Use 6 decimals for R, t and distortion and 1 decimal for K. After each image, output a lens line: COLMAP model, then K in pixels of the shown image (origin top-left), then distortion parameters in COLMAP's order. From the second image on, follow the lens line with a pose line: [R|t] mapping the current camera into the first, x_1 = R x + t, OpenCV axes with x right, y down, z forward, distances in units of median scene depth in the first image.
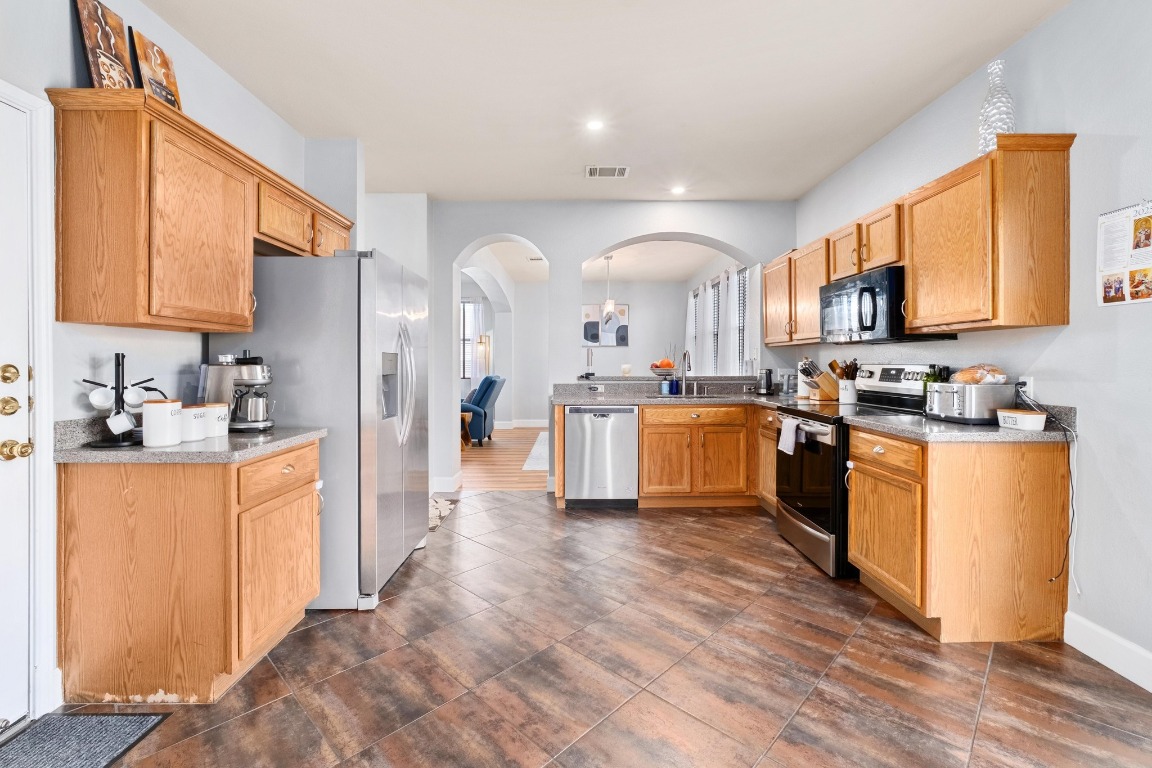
lens RADIAL K [[494.6, 0, 577.3], [0, 494.6, 357.6], [0, 0, 1]] dist [-0.019506, 0.007728]
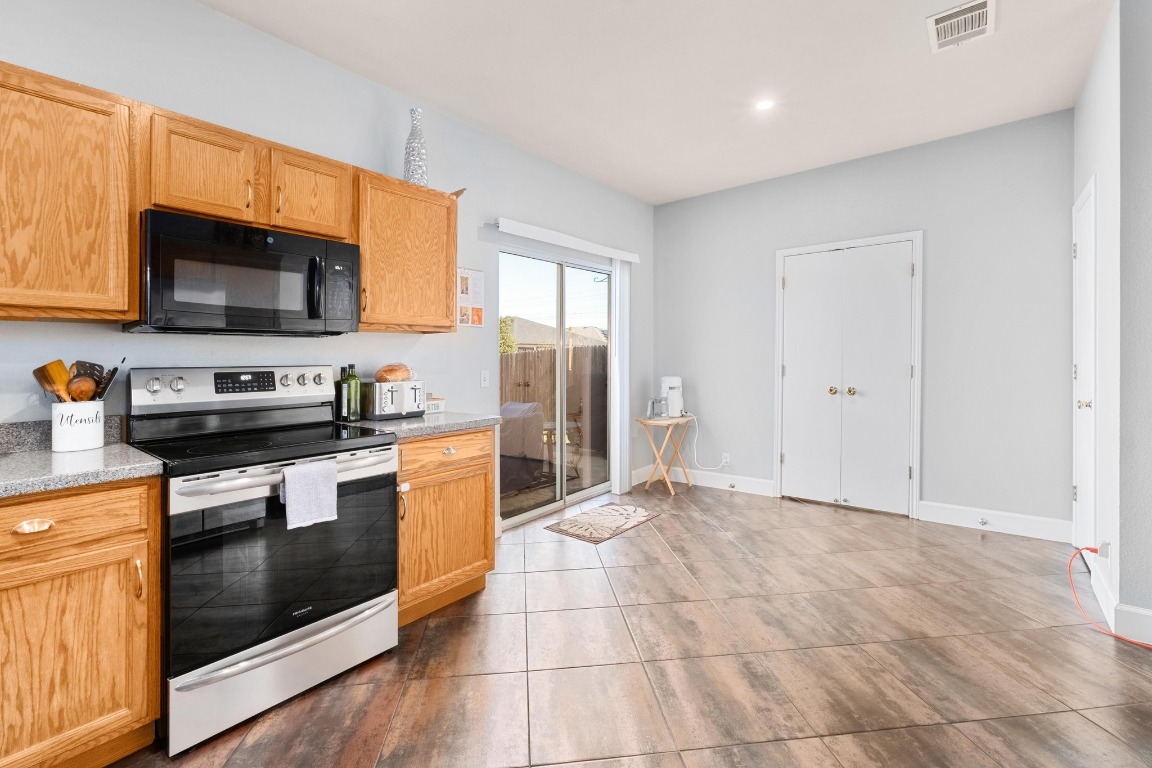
lens RADIAL K [[509.4, 0, 575.9], [0, 509.4, 364.2], [0, 0, 1]] dist [-0.000289, 0.008371]
pose [[-0.772327, 0.002103, 0.635222, -0.130516], [0.005133, 0.999983, 0.002930, 0.009024], [-0.635205, 0.005523, -0.772324, 0.968174]]
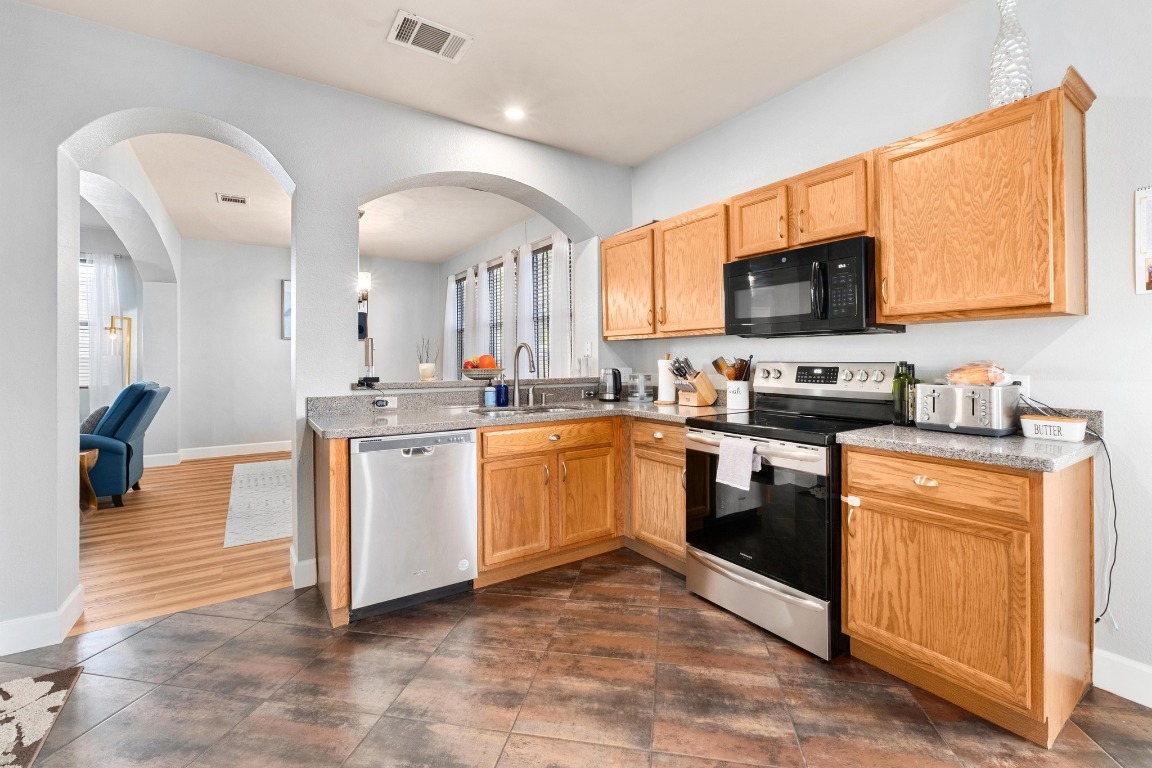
lens RADIAL K [[494.6, 0, 577.3], [0, 494.6, 357.6], [0, 0, 1]] dist [-0.019506, 0.007728]
pose [[0.832375, 0.002879, 0.554206, -0.119203], [-0.004249, 0.999990, 0.001186, 0.005717], [-0.554197, -0.003342, 0.832379, 0.412132]]
